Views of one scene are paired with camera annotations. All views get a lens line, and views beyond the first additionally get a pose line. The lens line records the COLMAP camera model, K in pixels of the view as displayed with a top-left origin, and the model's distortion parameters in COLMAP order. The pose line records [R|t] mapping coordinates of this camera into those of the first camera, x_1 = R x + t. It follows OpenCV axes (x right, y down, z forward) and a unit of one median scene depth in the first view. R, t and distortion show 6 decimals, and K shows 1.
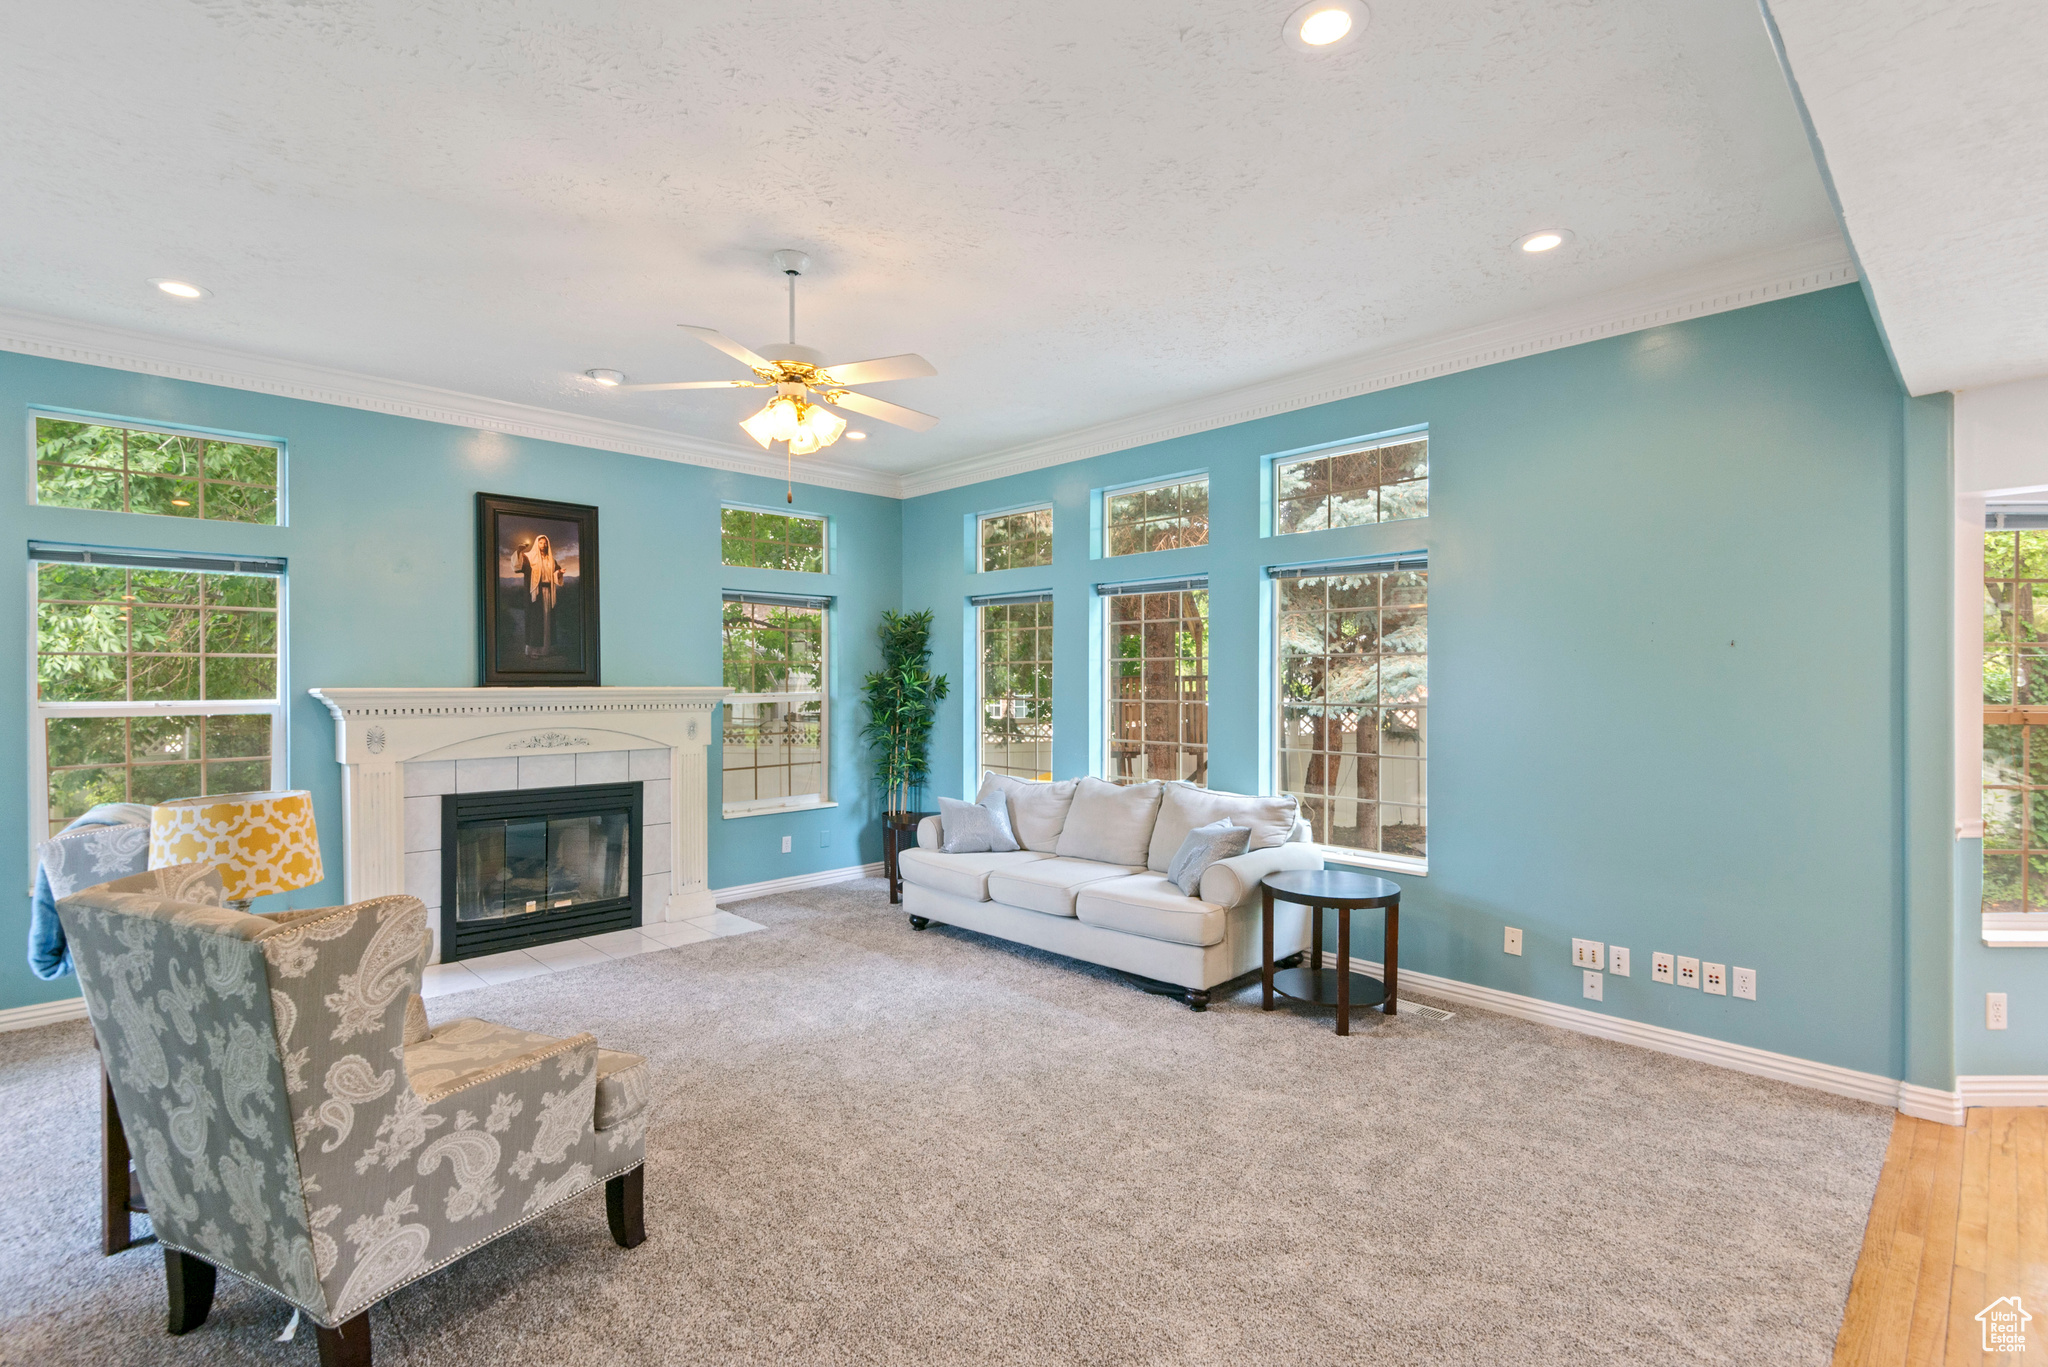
lens RADIAL K [[972.5, 0, 1067.3], [0, 972.5, 673.3], [0, 0, 1]] dist [0.030046, -0.012414]
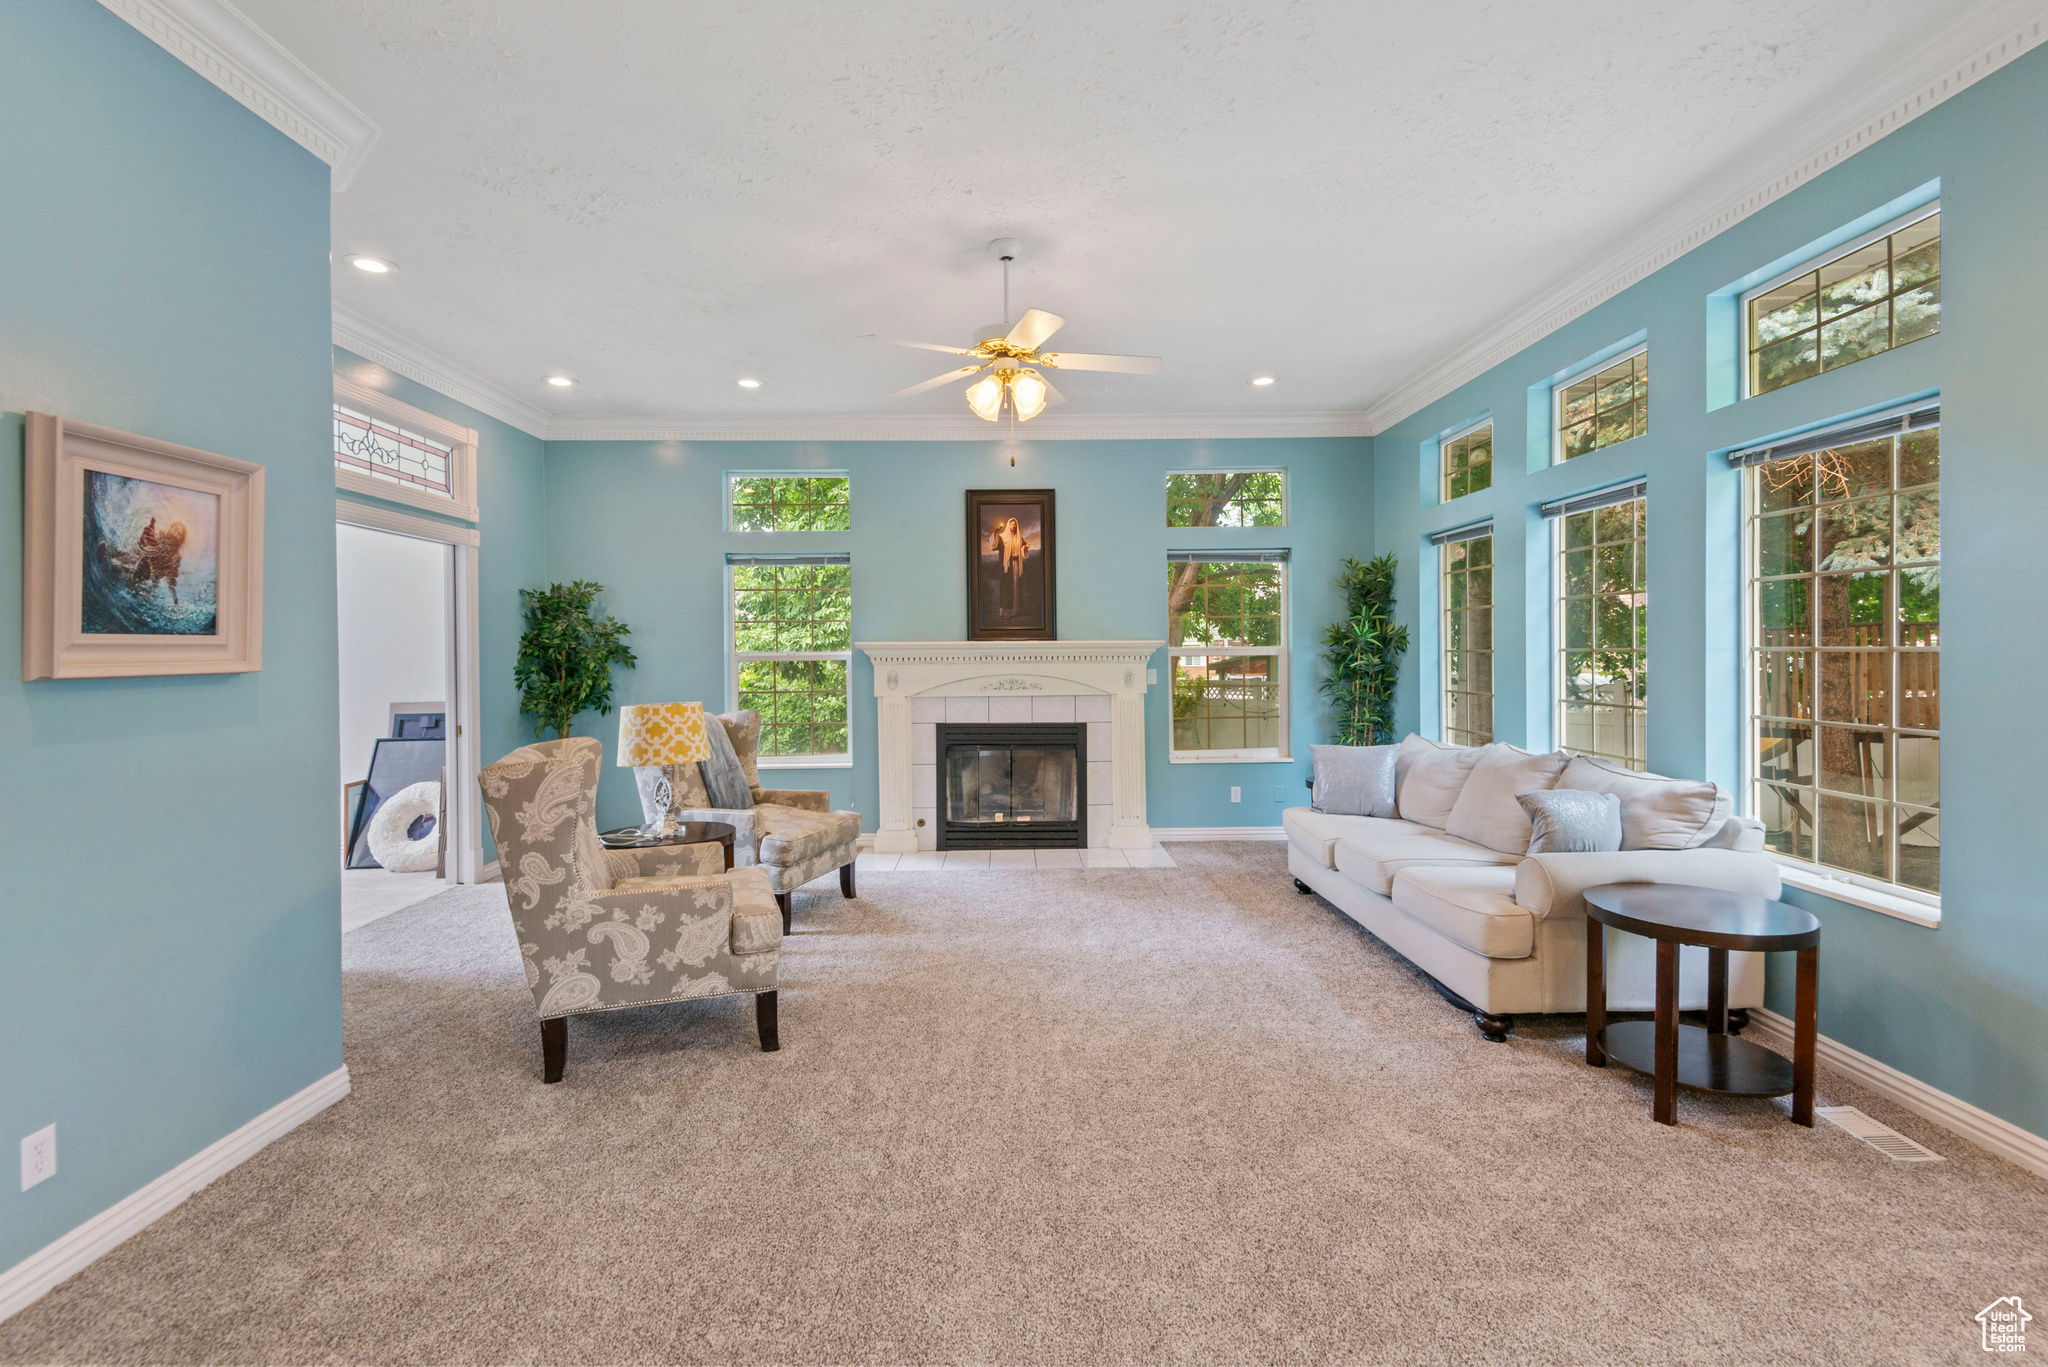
lens RADIAL K [[972.5, 0, 1031.0], [0, 972.5, 646.7], [0, 0, 1]] dist [0.030046, -0.012414]
pose [[0.713322, -0.010833, -0.700753, 0.421309], [0.015015, 0.999887, -0.000173, 0.026538], [0.700676, -0.010399, 0.713404, 0.182848]]
